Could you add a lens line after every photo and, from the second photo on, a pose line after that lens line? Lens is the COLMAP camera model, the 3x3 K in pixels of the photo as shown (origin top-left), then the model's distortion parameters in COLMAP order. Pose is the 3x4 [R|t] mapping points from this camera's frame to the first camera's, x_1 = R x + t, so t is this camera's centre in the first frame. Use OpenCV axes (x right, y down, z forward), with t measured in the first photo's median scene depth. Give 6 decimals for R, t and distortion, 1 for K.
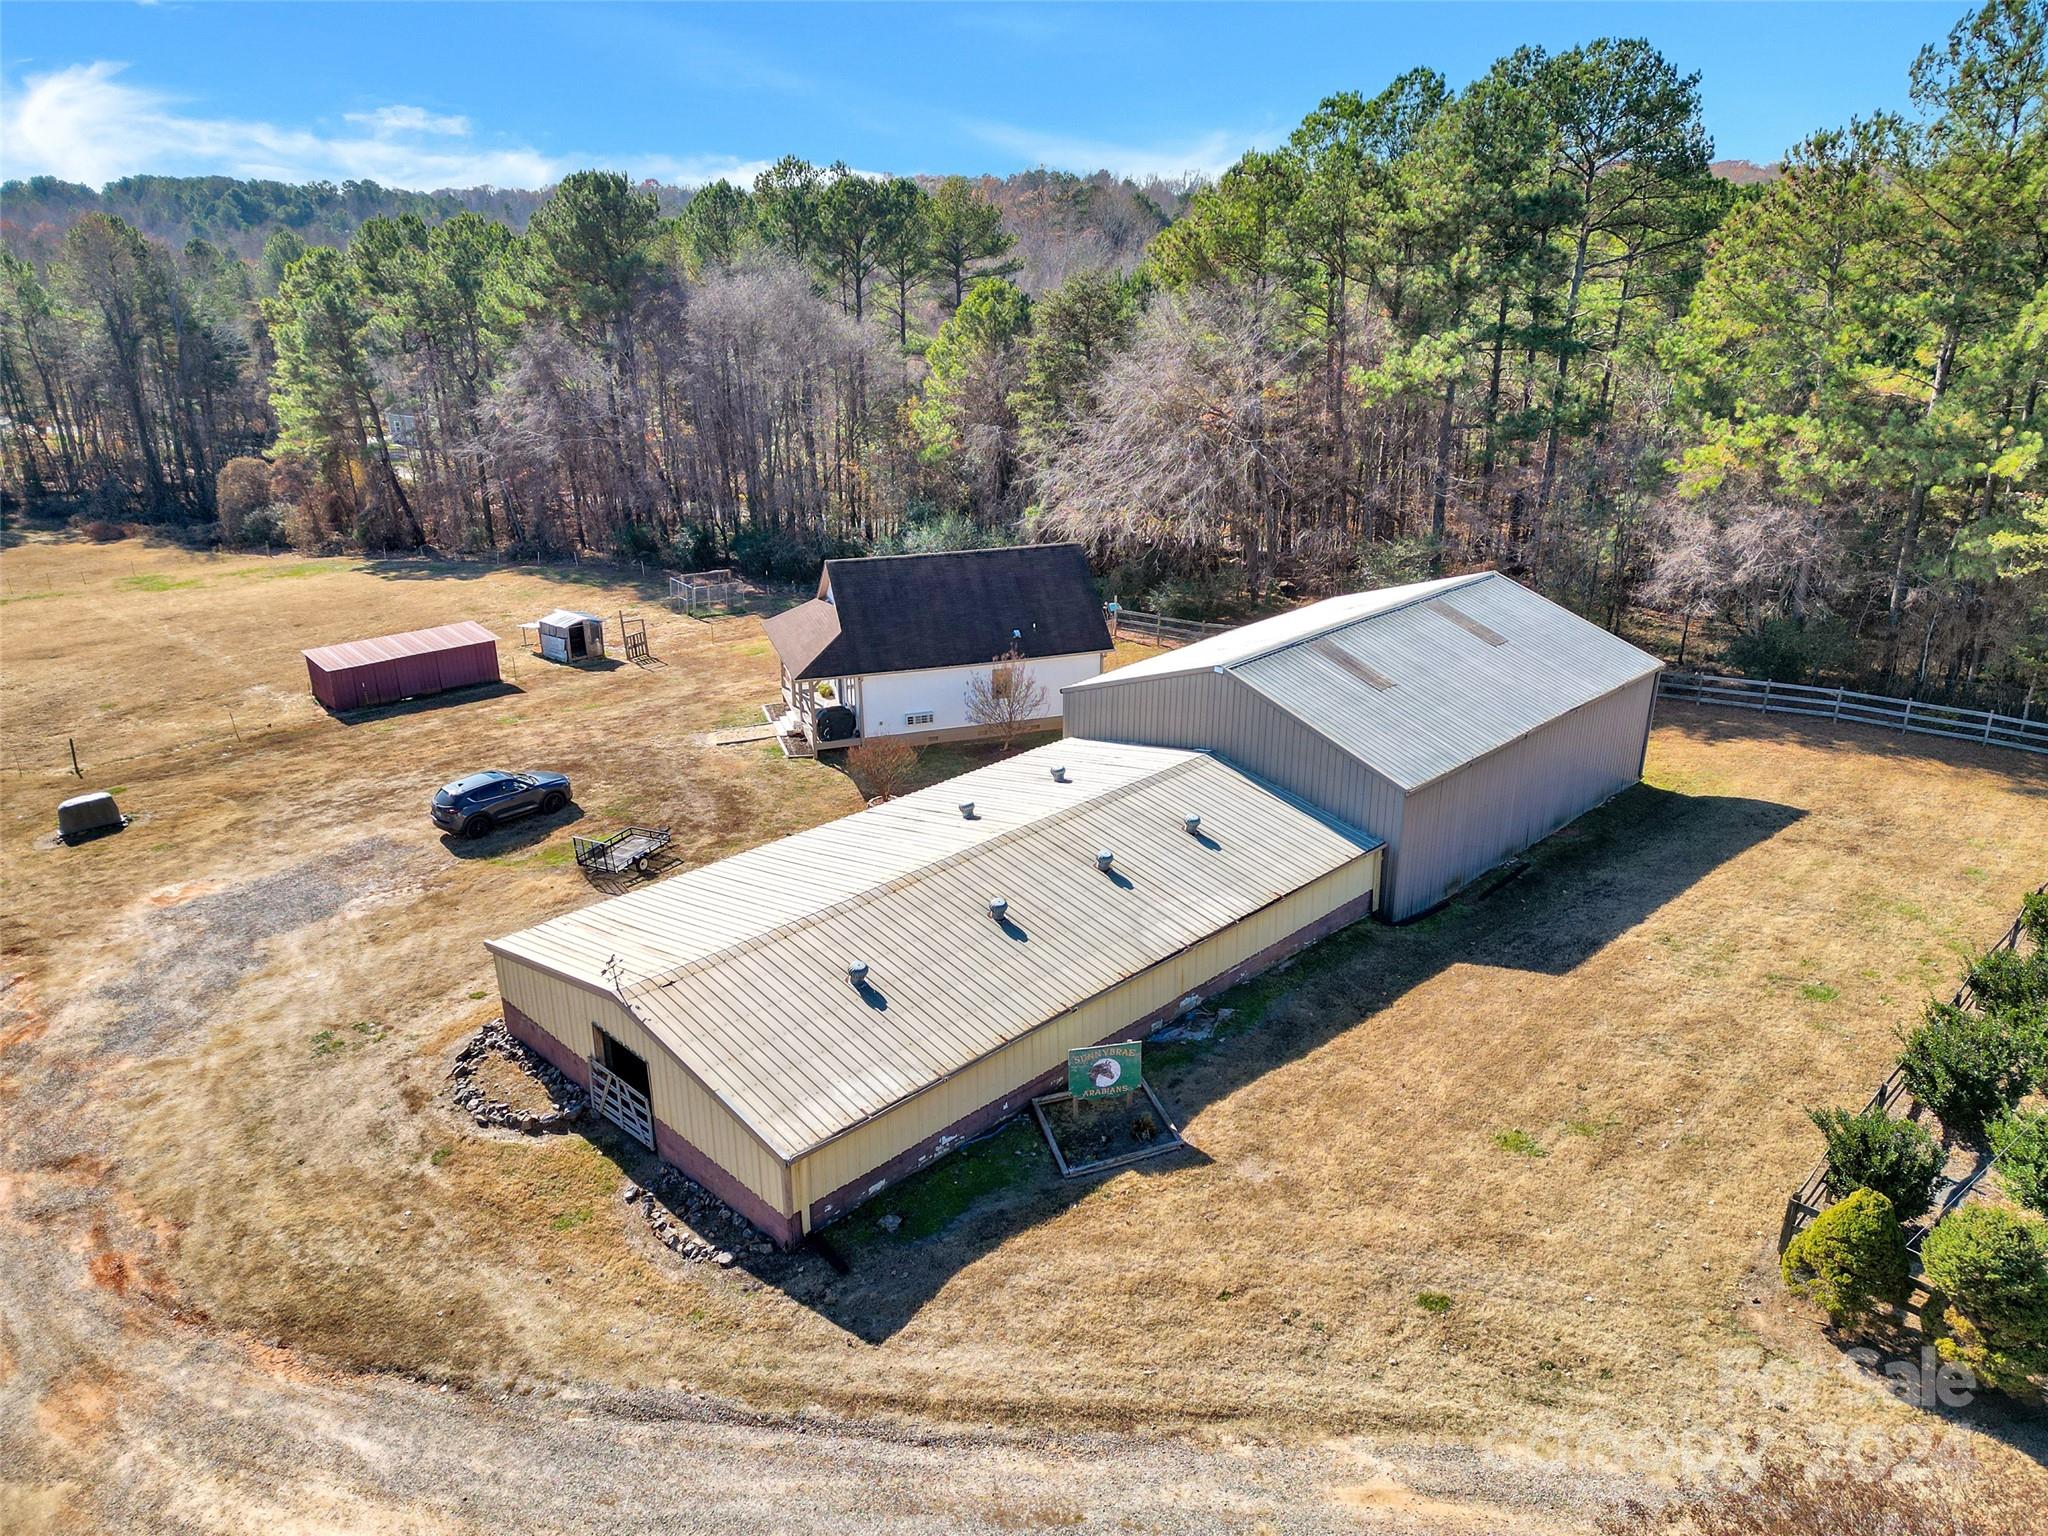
lens RADIAL K [[1426.6, 0, 1024.0], [0, 1426.6, 768.0], [0, 0, 1]] dist [0.108454, -0.114386]
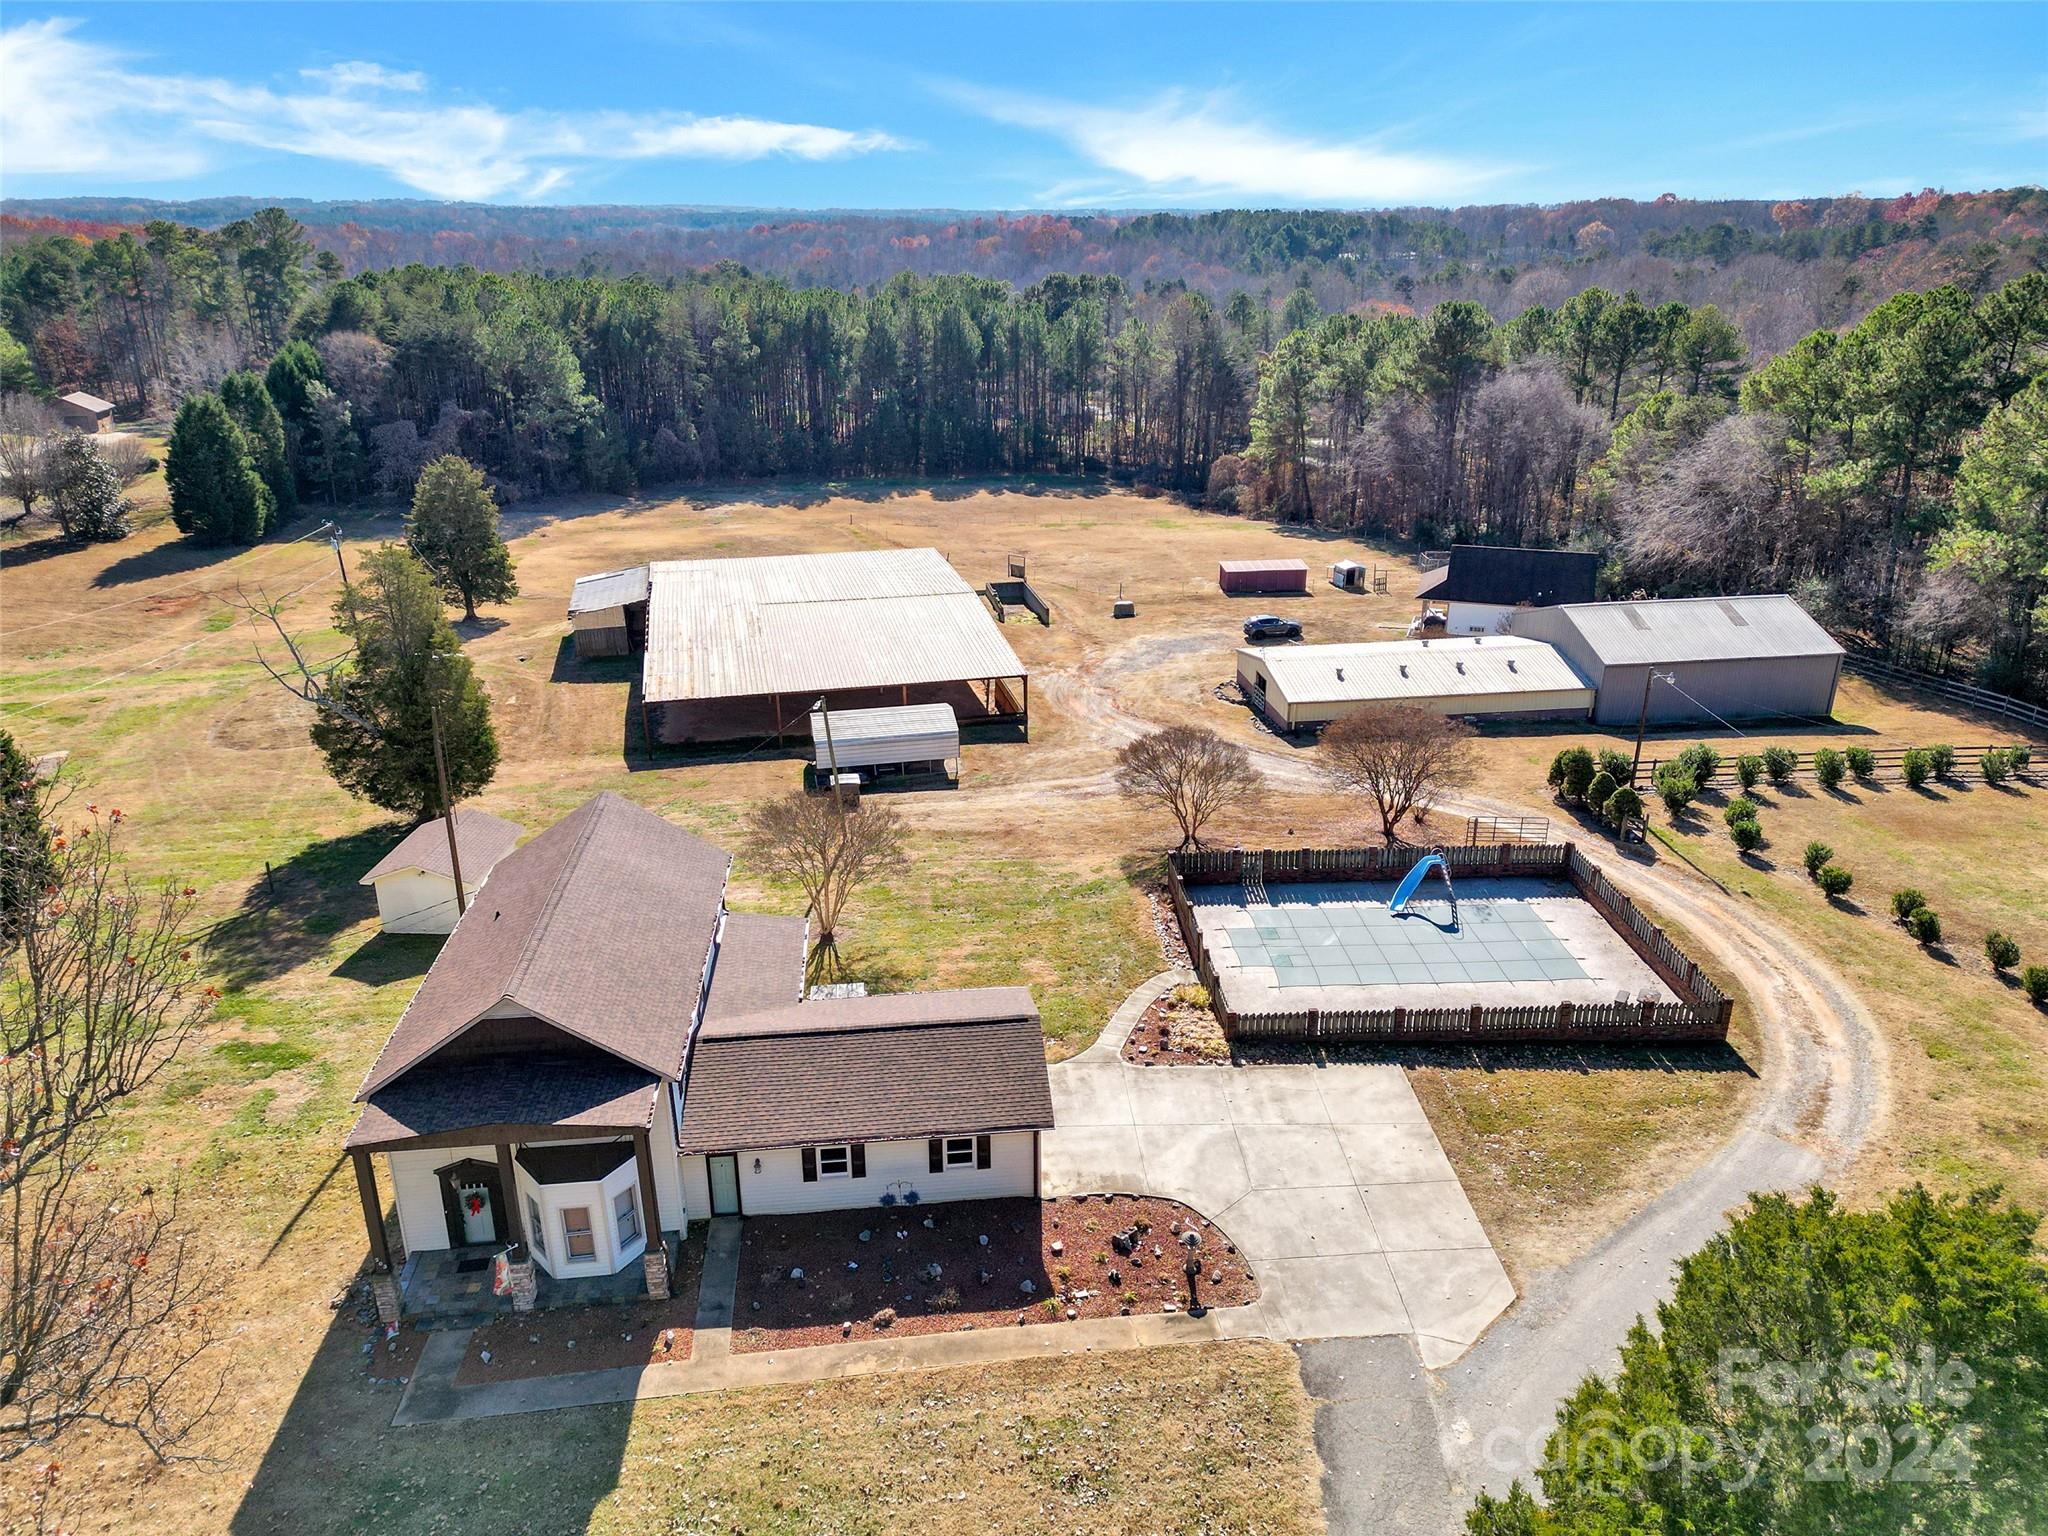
lens RADIAL K [[1426.6, 0, 1024.0], [0, 1426.6, 768.0], [0, 0, 1]] dist [0.108454, -0.114386]
pose [[0.800998, 0.218823, -0.557243, 0.454441], [-0.217408, 0.973581, 0.069805, 0.117513], [0.557796, 0.065235, 0.827410, -0.775936]]
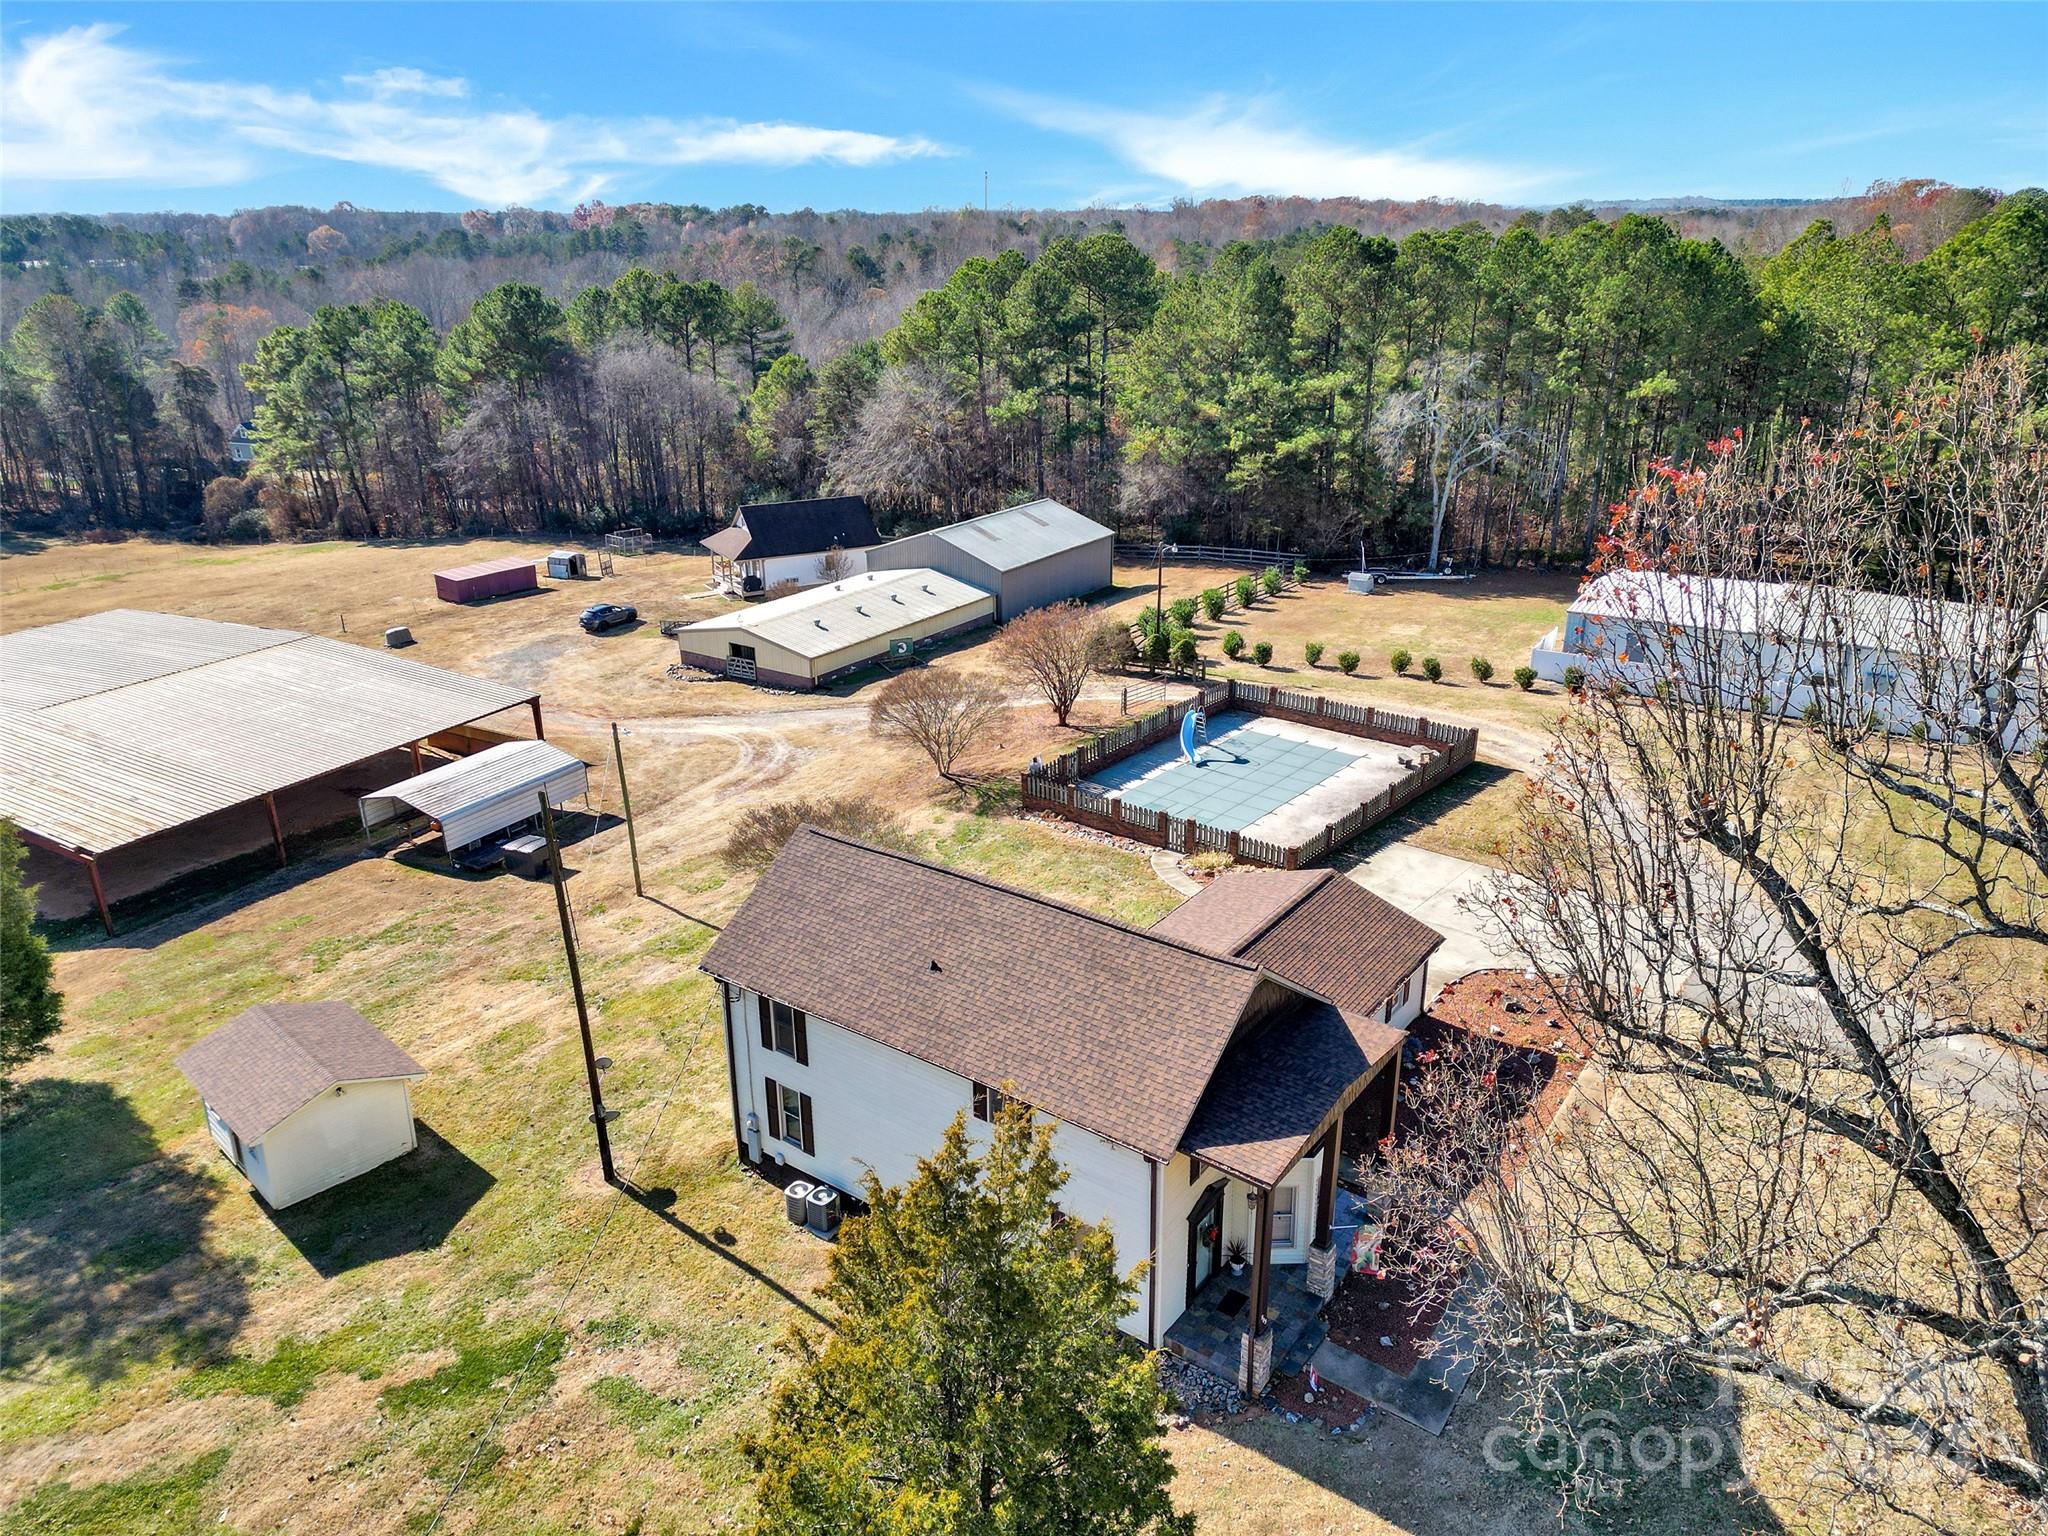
lens RADIAL K [[1426.6, 0, 1024.0], [0, 1426.6, 768.0], [0, 0, 1]] dist [0.108454, -0.114386]
pose [[0.980740, -0.071196, 0.181878, -0.110566], [0.072111, 0.997395, 0.001589, 0.204287], [-0.181518, 0.011557, 0.983320, -0.876126]]
